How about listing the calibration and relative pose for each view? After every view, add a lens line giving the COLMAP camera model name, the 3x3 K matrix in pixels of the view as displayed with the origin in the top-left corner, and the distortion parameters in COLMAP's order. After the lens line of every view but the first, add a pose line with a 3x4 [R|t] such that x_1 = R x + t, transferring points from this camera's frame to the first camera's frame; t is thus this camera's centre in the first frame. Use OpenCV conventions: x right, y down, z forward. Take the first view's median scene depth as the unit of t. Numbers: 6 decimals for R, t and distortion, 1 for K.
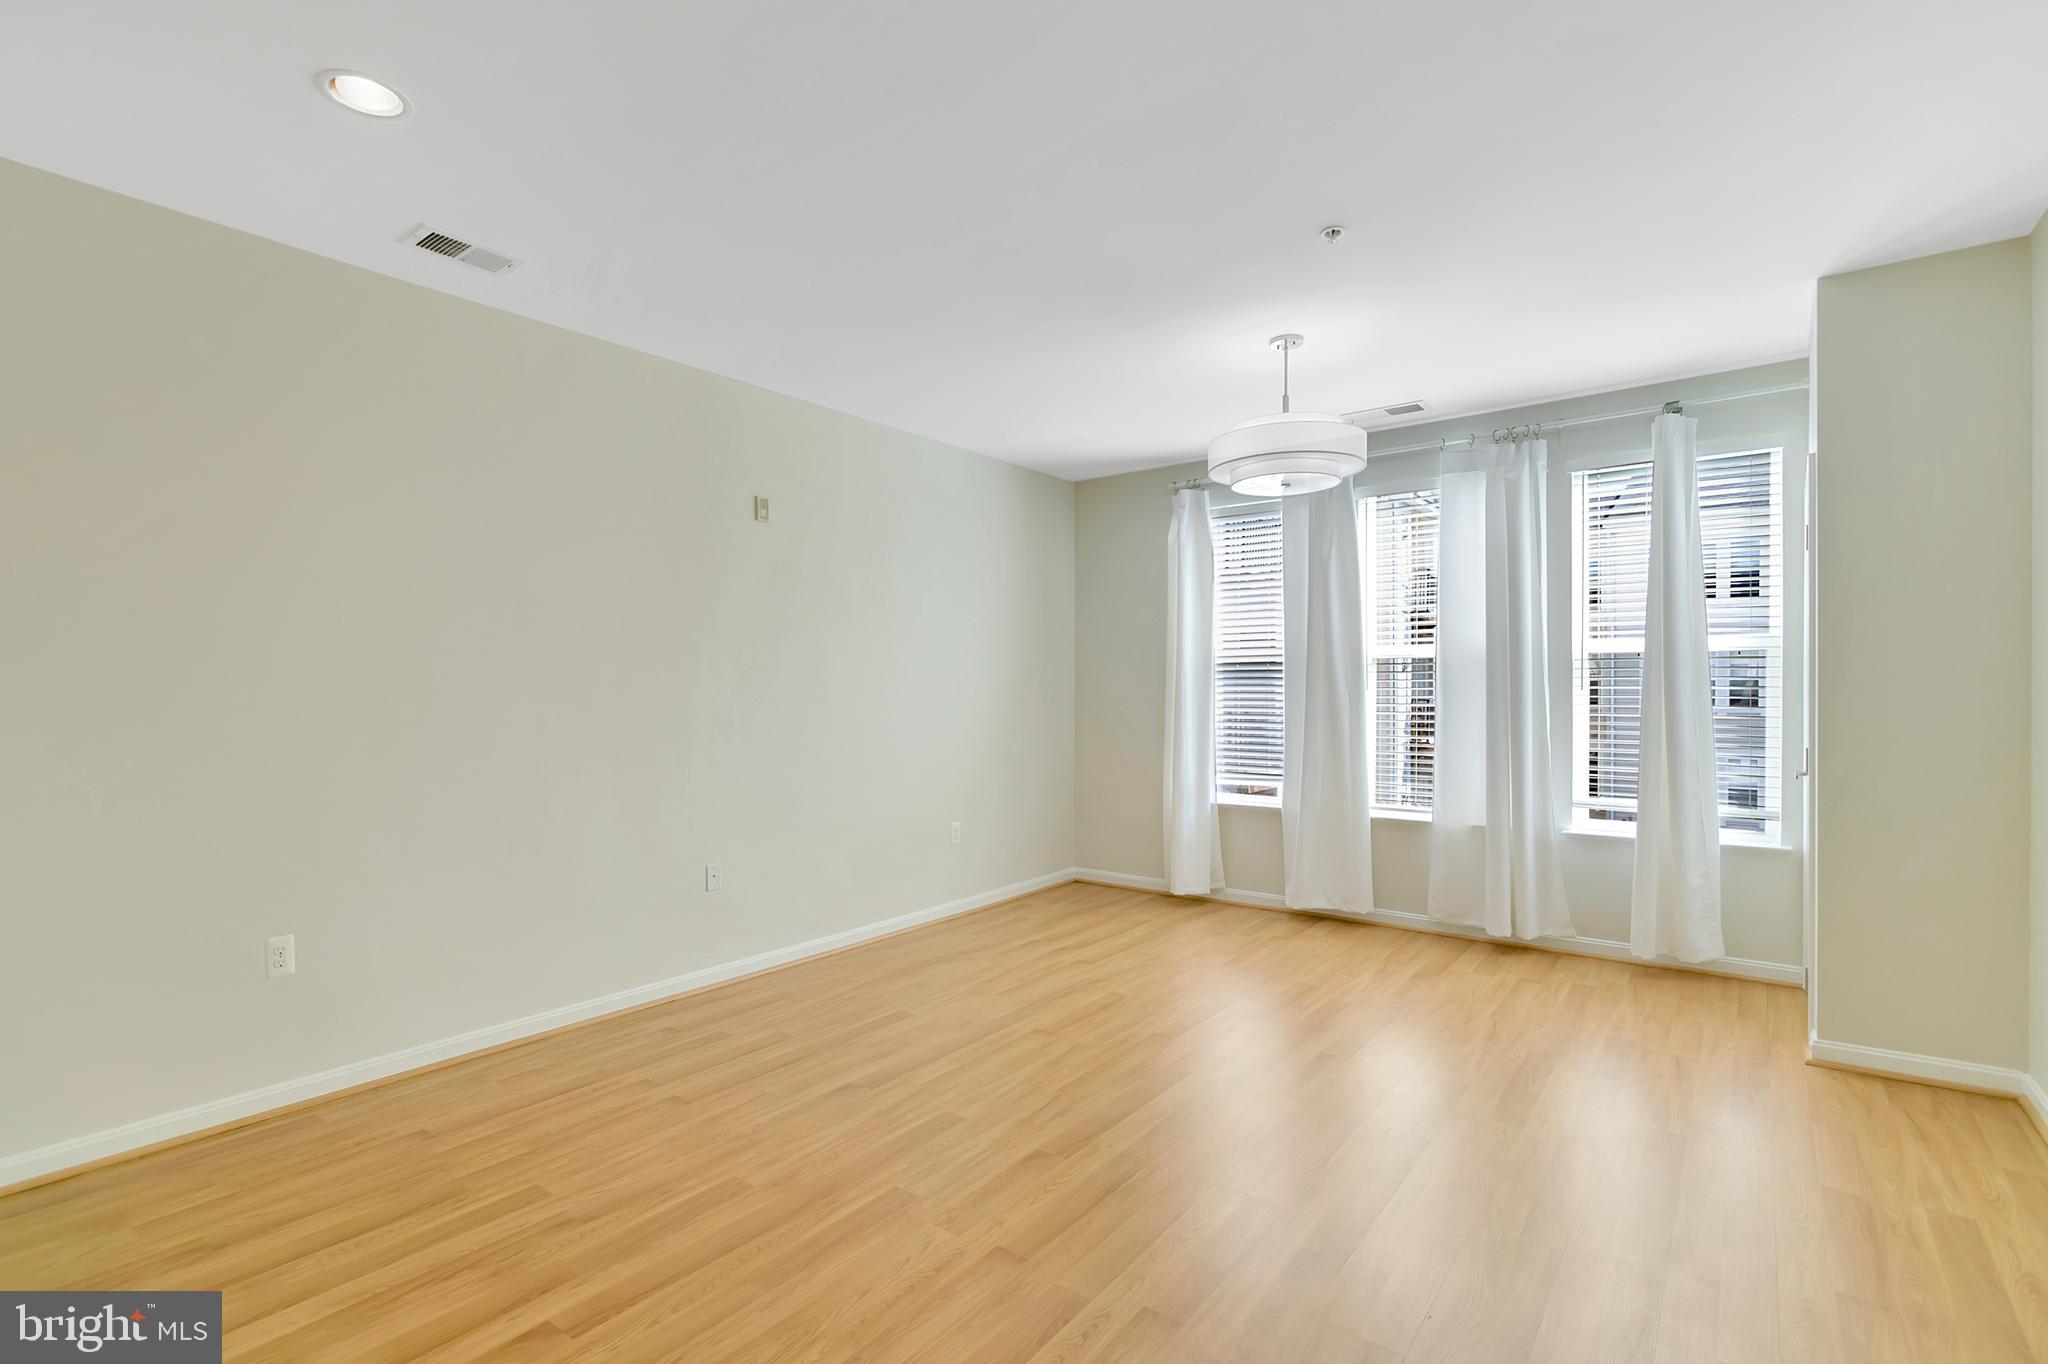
lens RADIAL K [[937.1, 0, 1006.7], [0, 937.1, 703.8], [0, 0, 1]] dist [0.012368, -0.000087]
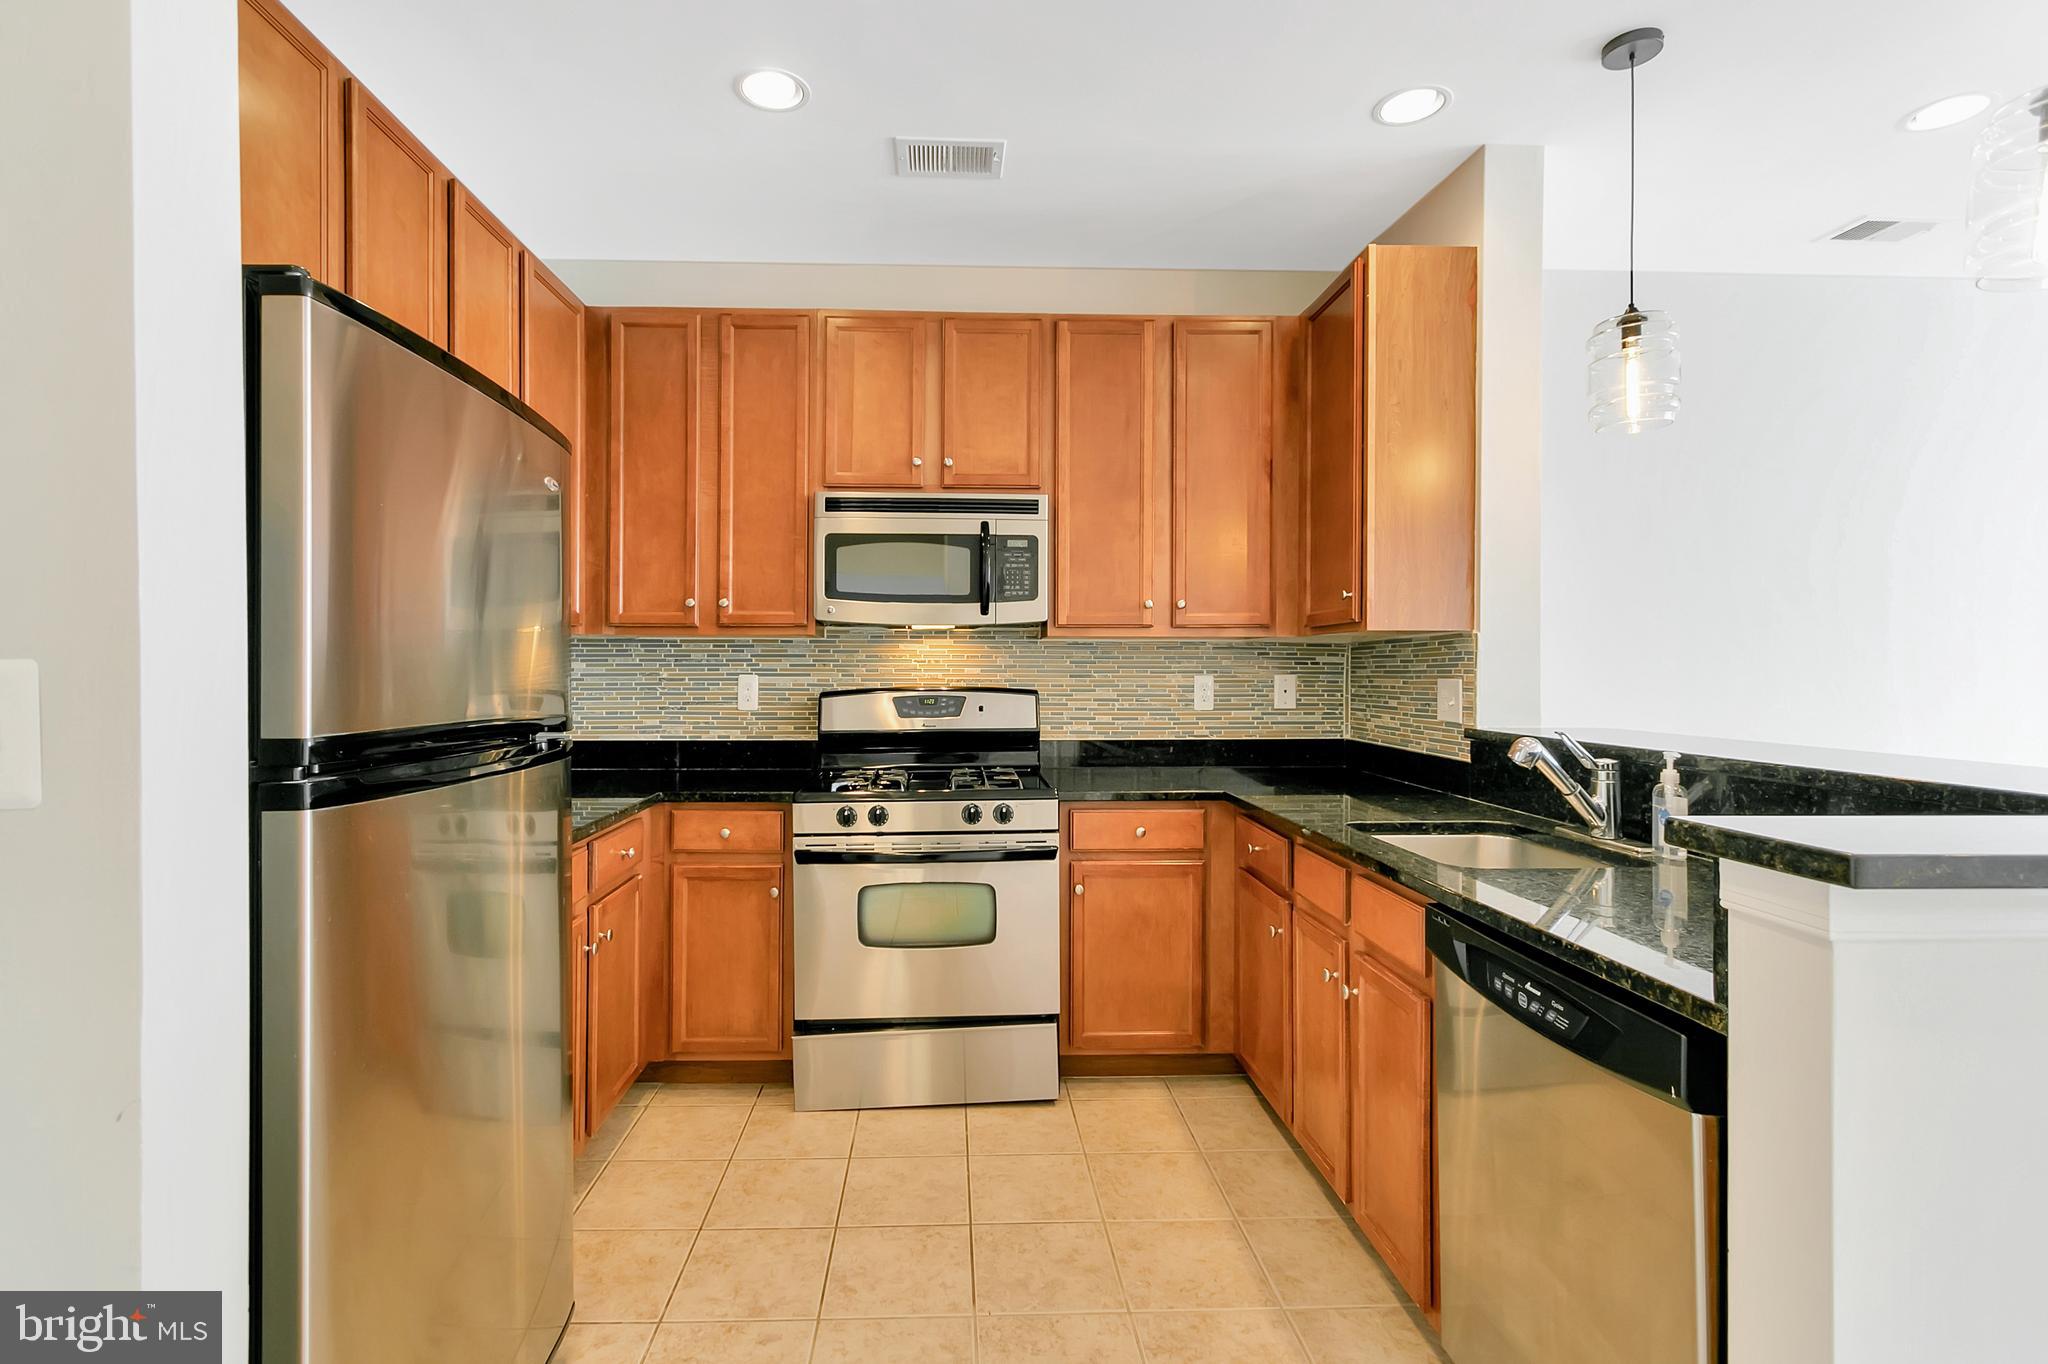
lens RADIAL K [[962.5, 0, 976.9], [0, 962.5, 672.3], [0, 0, 1]] dist [0.012466, -0.005935]
pose [[0.645824, 0.010216, -0.763418, -0.279395], [-0.017634, 0.999843, -0.001538, 0.018970], [0.763283, 0.014455, 0.645903, -0.309368]]
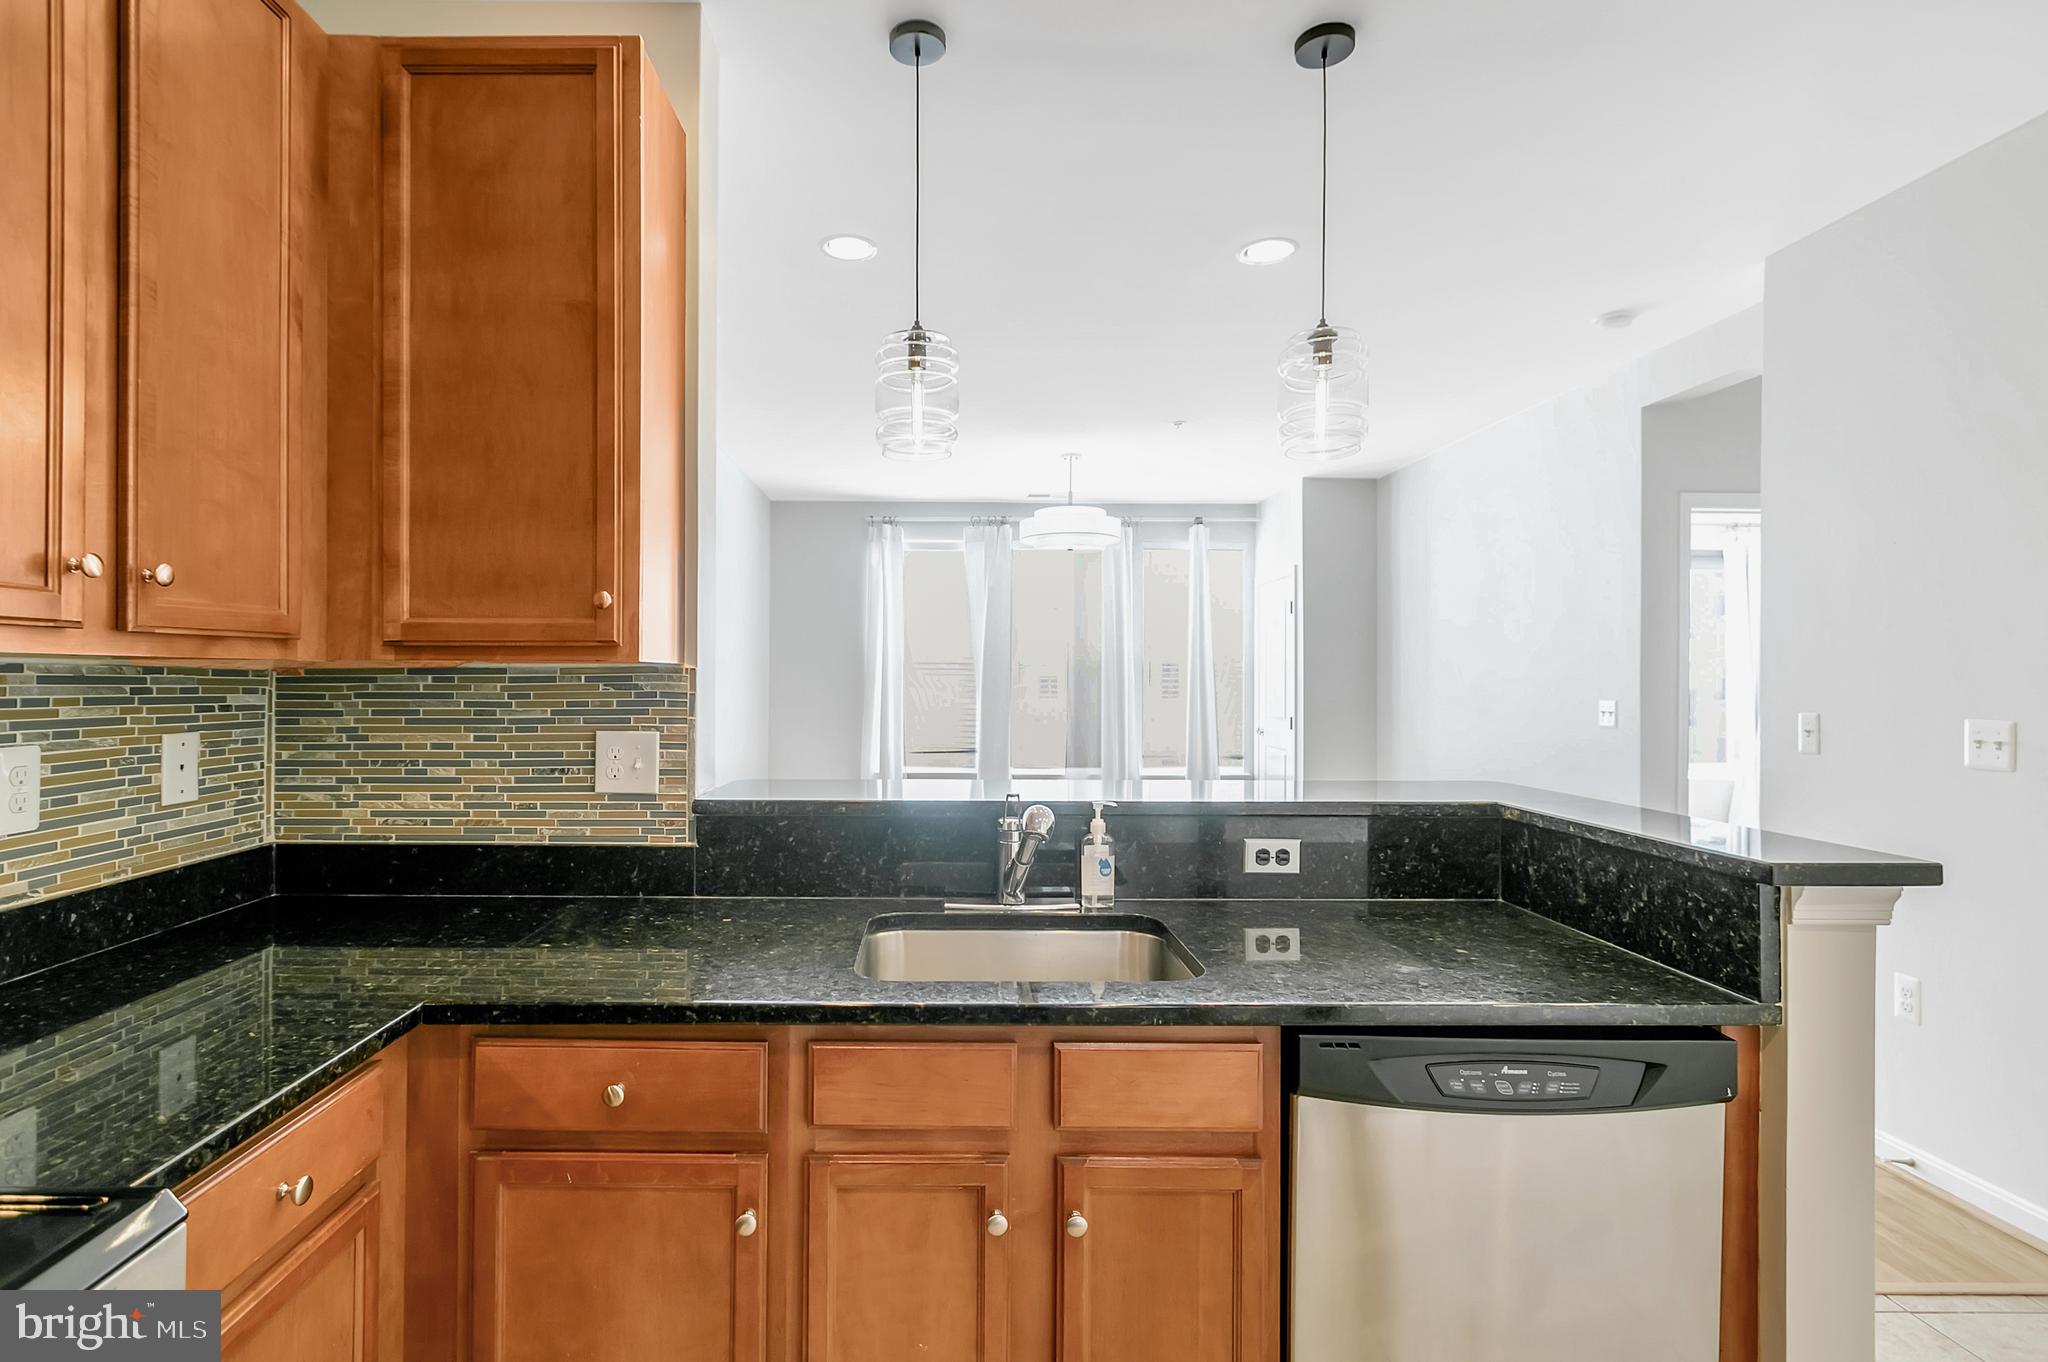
lens RADIAL K [[972.8, 0, 944.8], [0, 972.8, 677.7], [0, 0, 1]] dist [0.007843, 0.000271]
pose [[0.783259, 0.008463, 0.621638, -0.742557], [0.002646, 0.999853, -0.016945, -0.000406], [-0.621690, 0.014917, 0.783121, -0.092450]]
